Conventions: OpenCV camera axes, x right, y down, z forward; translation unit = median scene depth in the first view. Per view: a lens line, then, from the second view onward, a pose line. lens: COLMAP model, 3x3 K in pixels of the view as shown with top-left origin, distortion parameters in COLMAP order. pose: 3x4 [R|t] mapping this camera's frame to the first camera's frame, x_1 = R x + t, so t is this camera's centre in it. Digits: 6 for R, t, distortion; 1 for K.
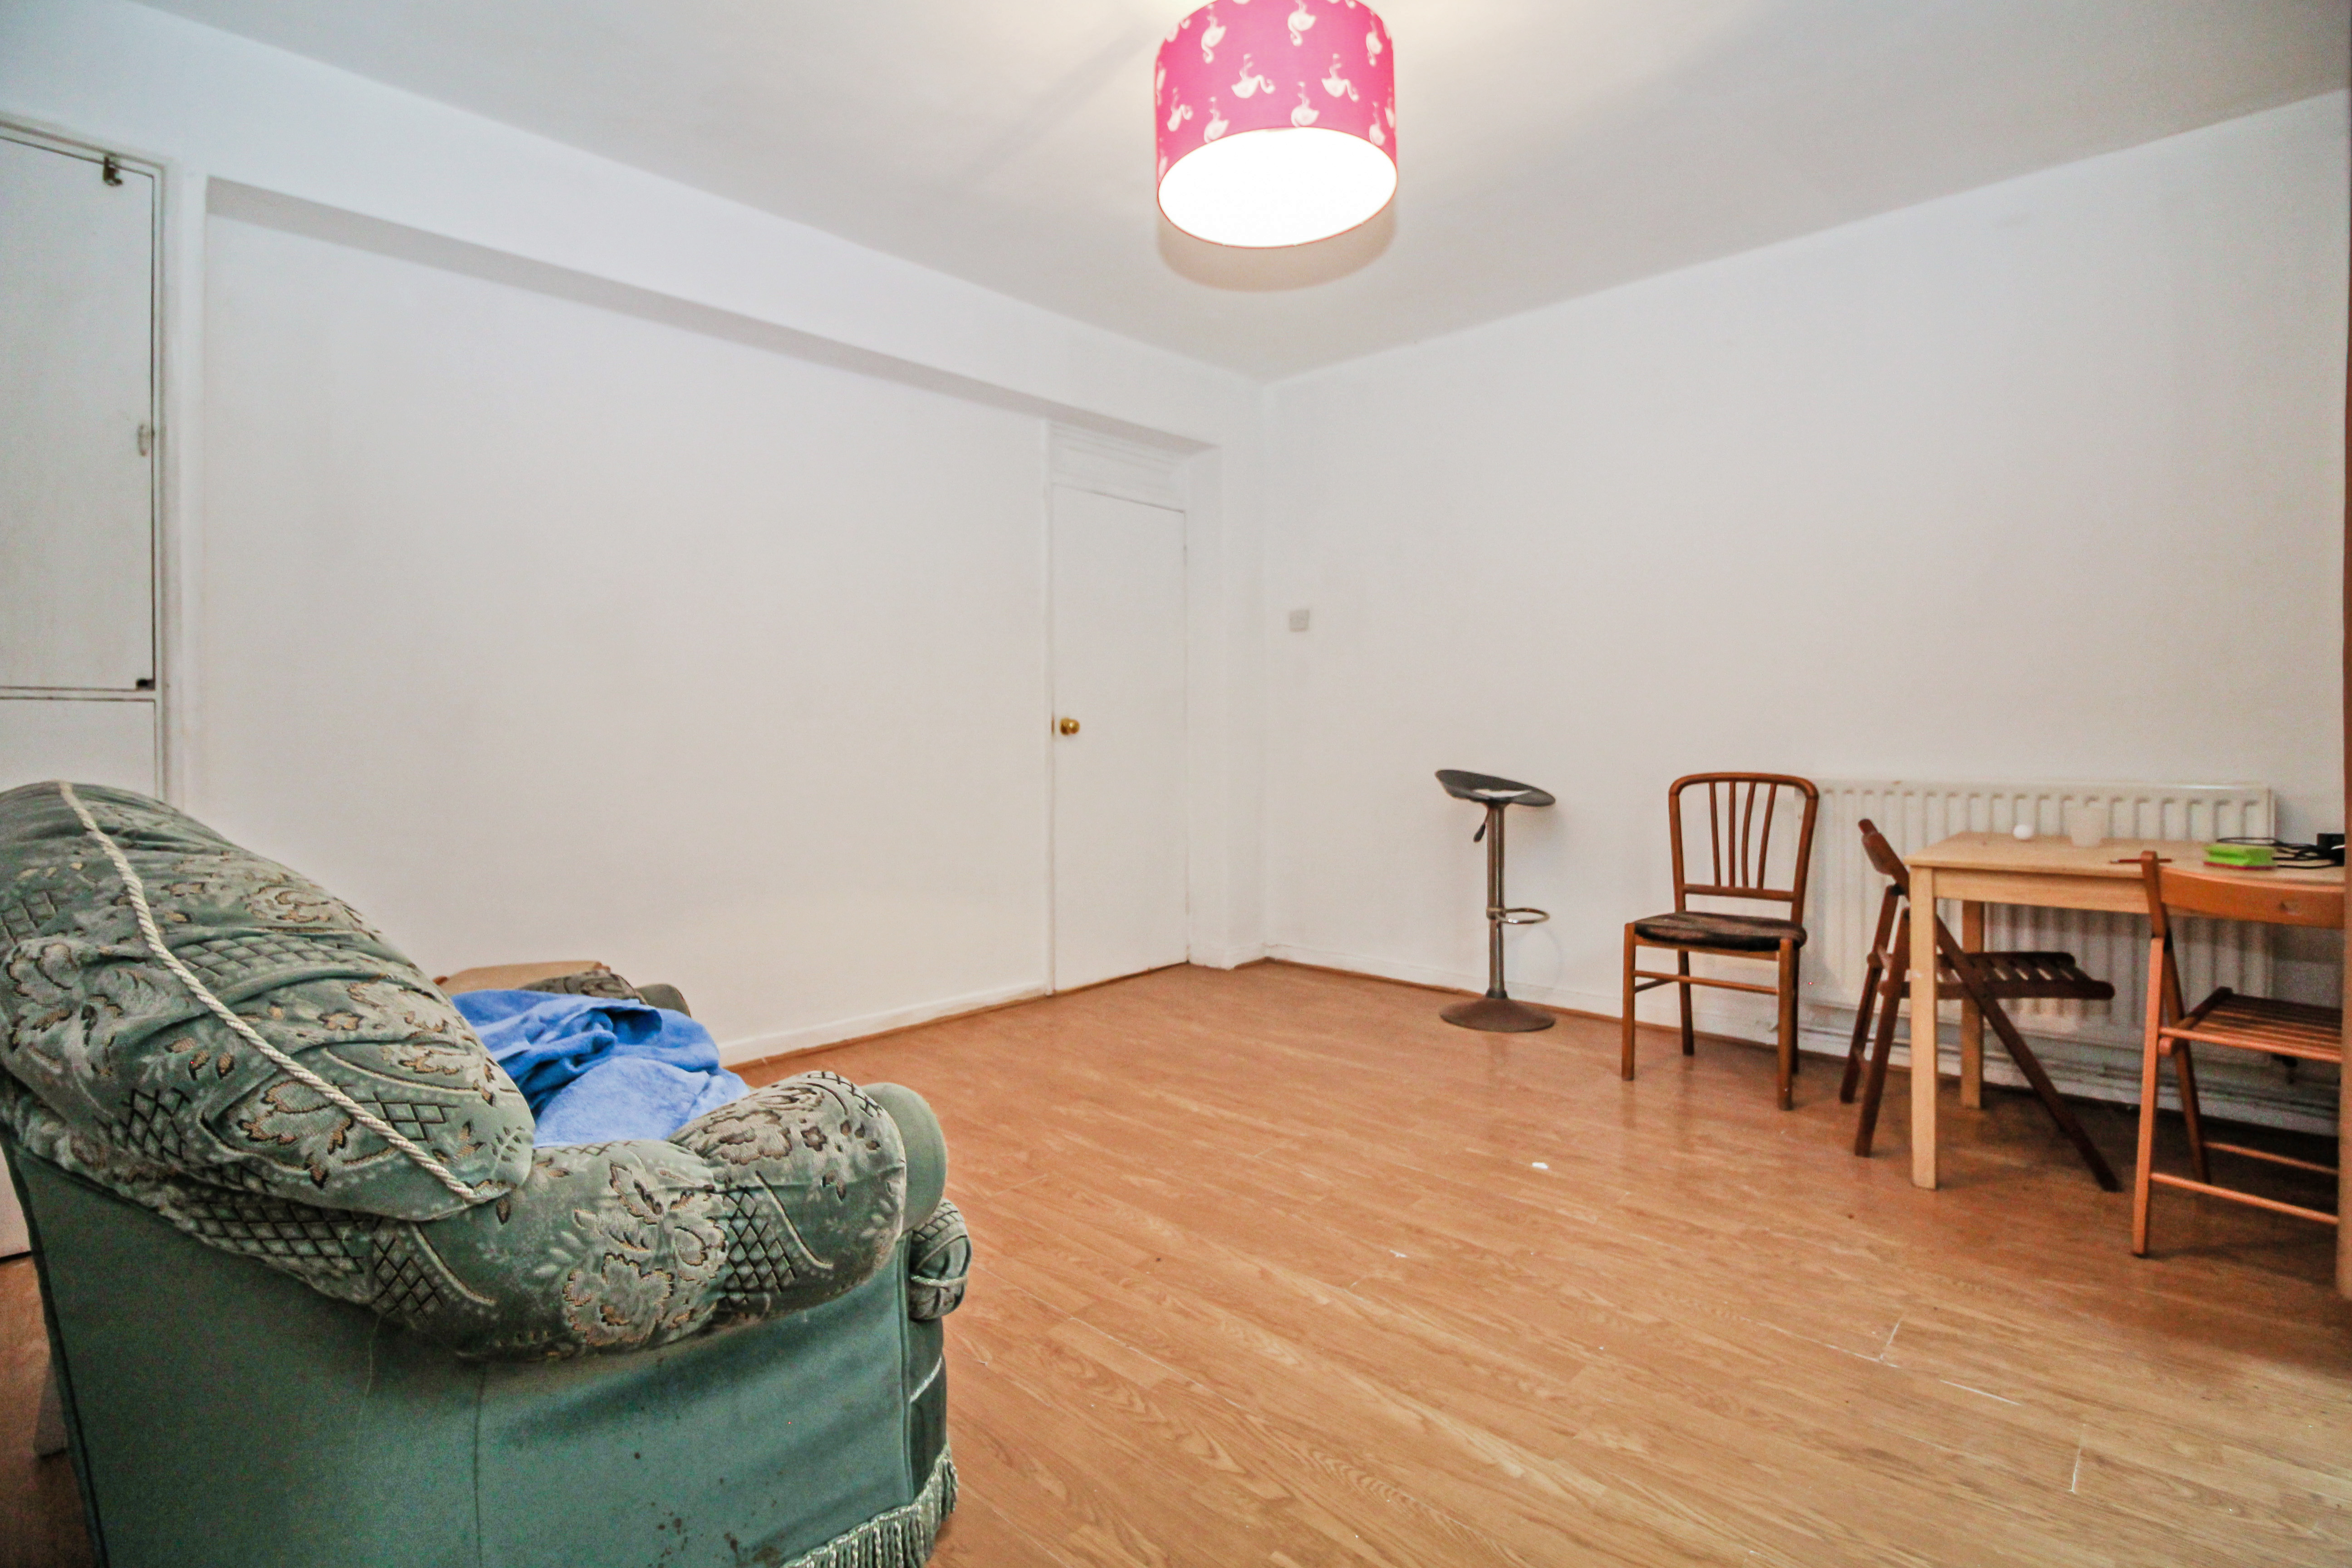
lens RADIAL K [[1112.7, 0, 1175.1], [0, 1112.7, 742.6], [0, 0, 1]] dist [-0.000552, -0.000051]
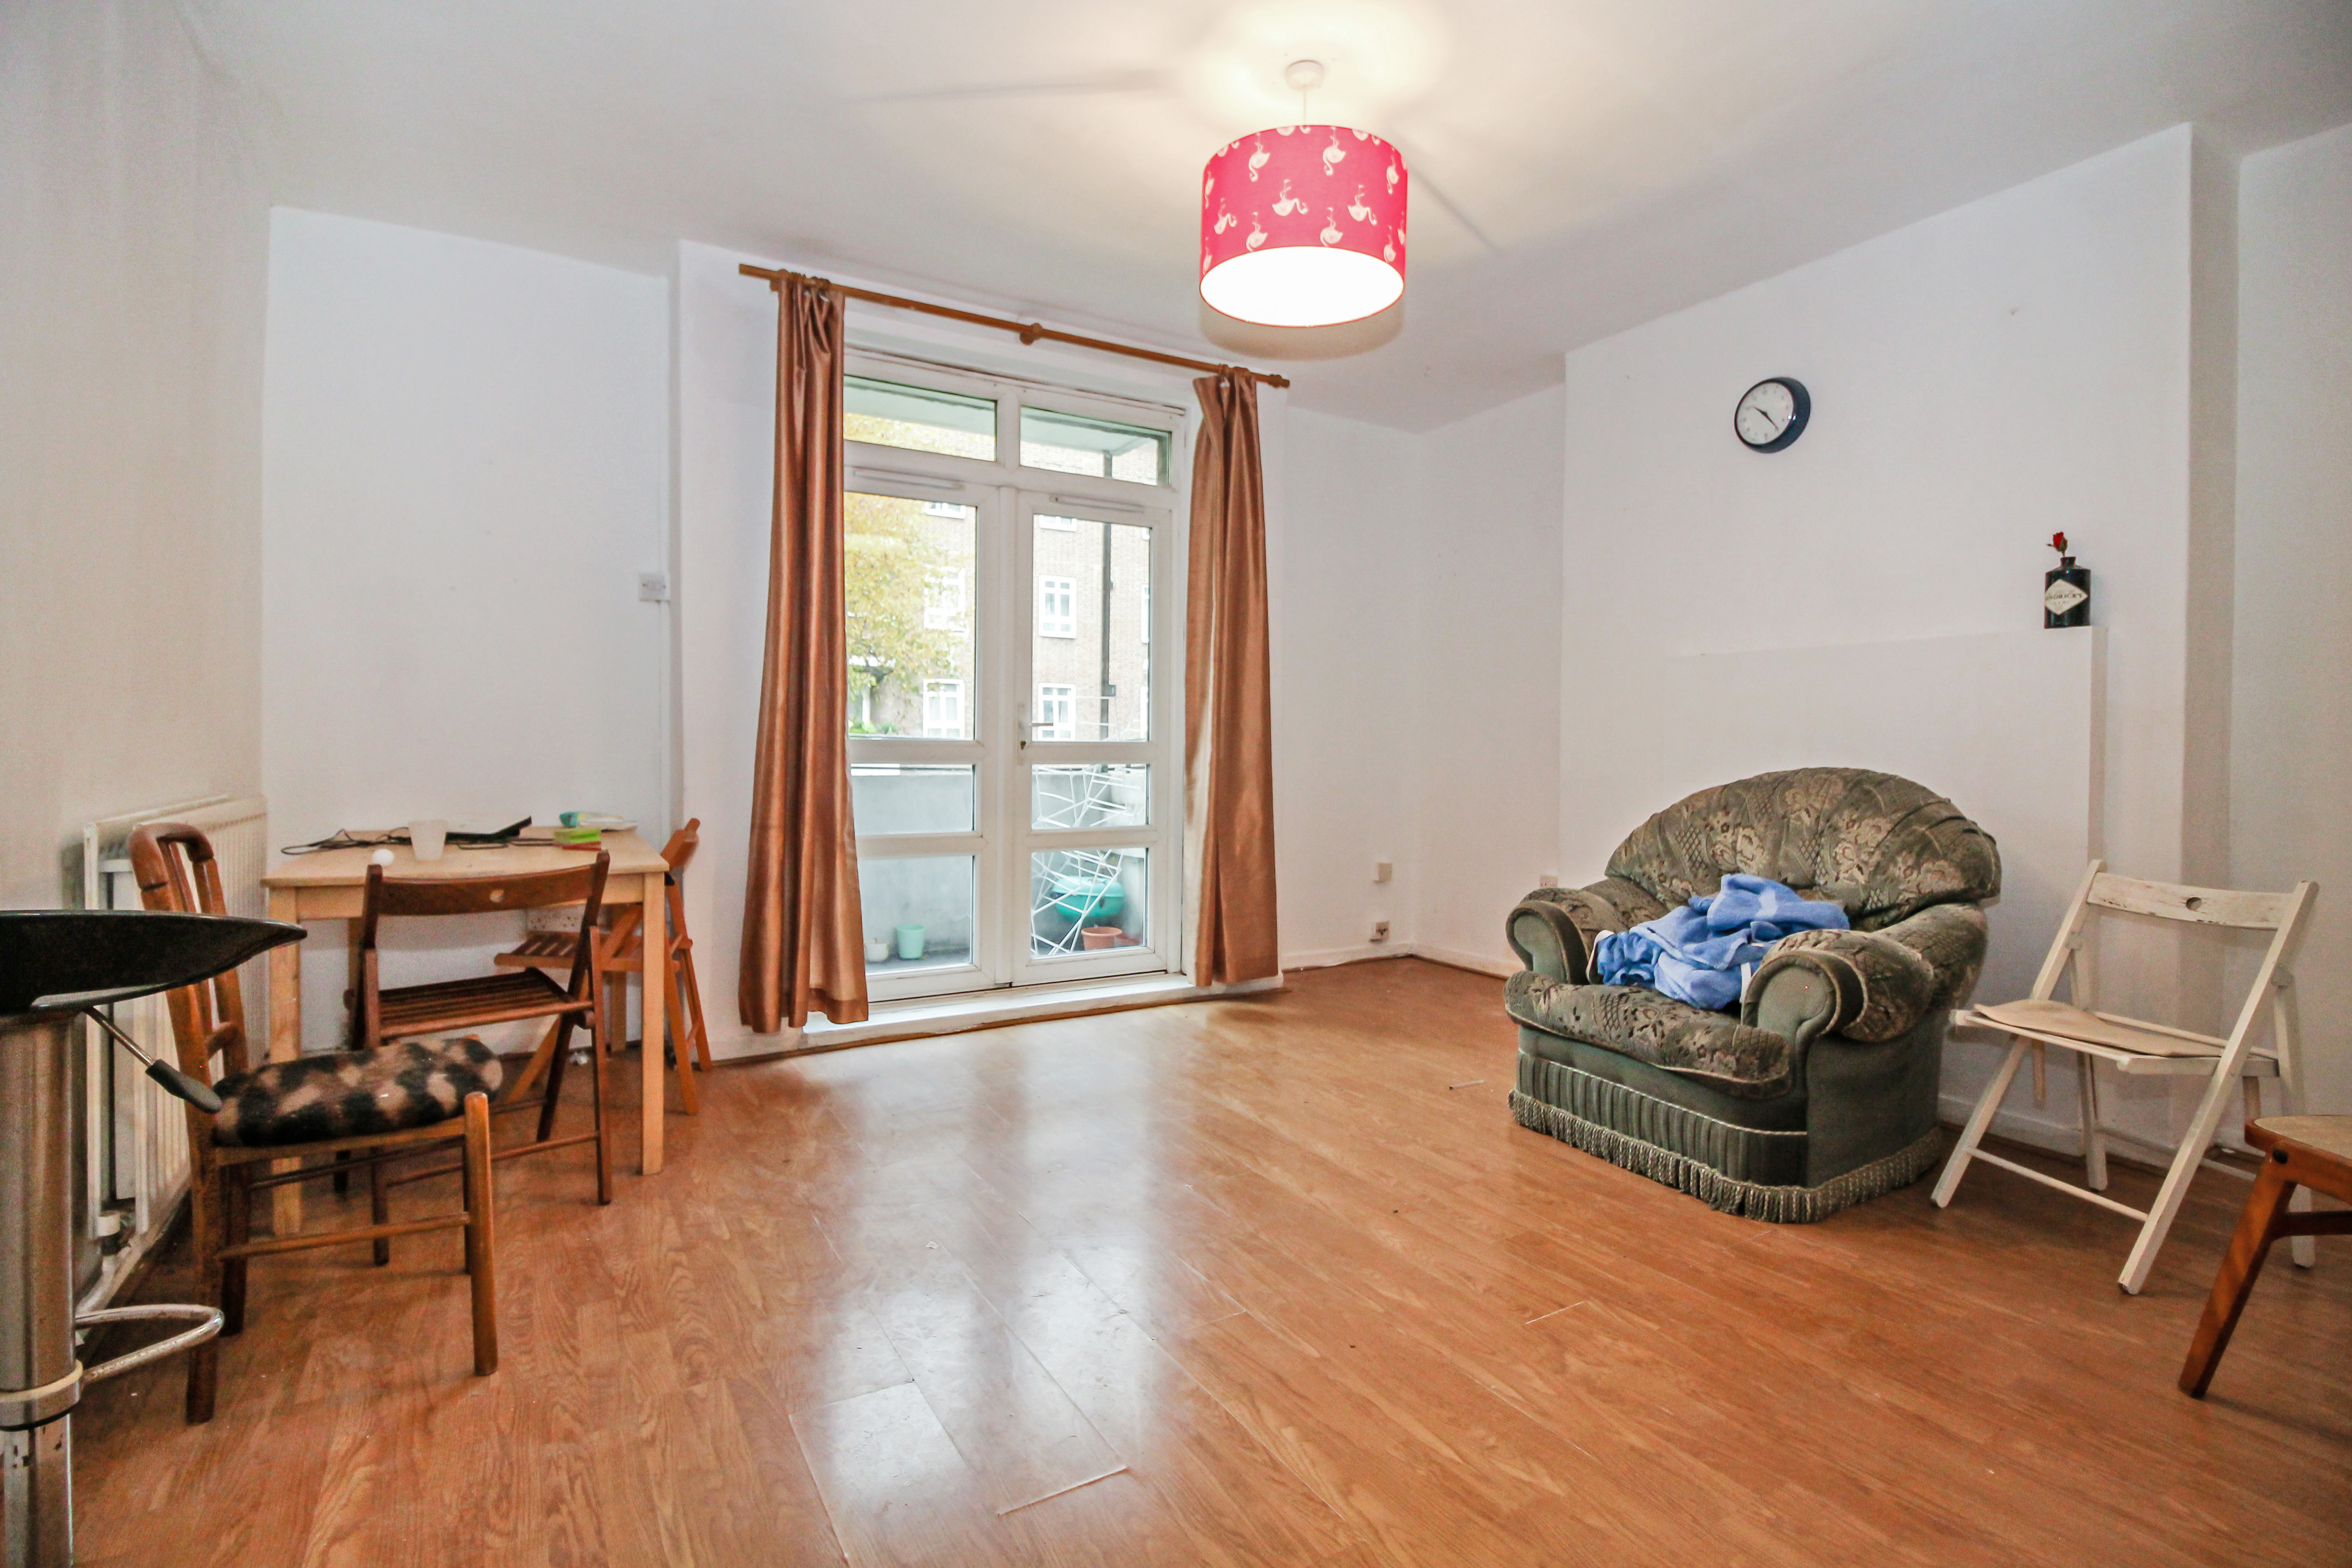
lens RADIAL K [[1112.7, 0, 1175.1], [0, 1112.7, 742.6], [0, 0, 1]] dist [-0.000552, -0.000051]
pose [[-0.961778, -0.002243, 0.273823, -0.104333], [-0.000516, 0.999980, 0.006377, -0.019996], [-0.273832, 0.005992, -0.961759, 2.071794]]
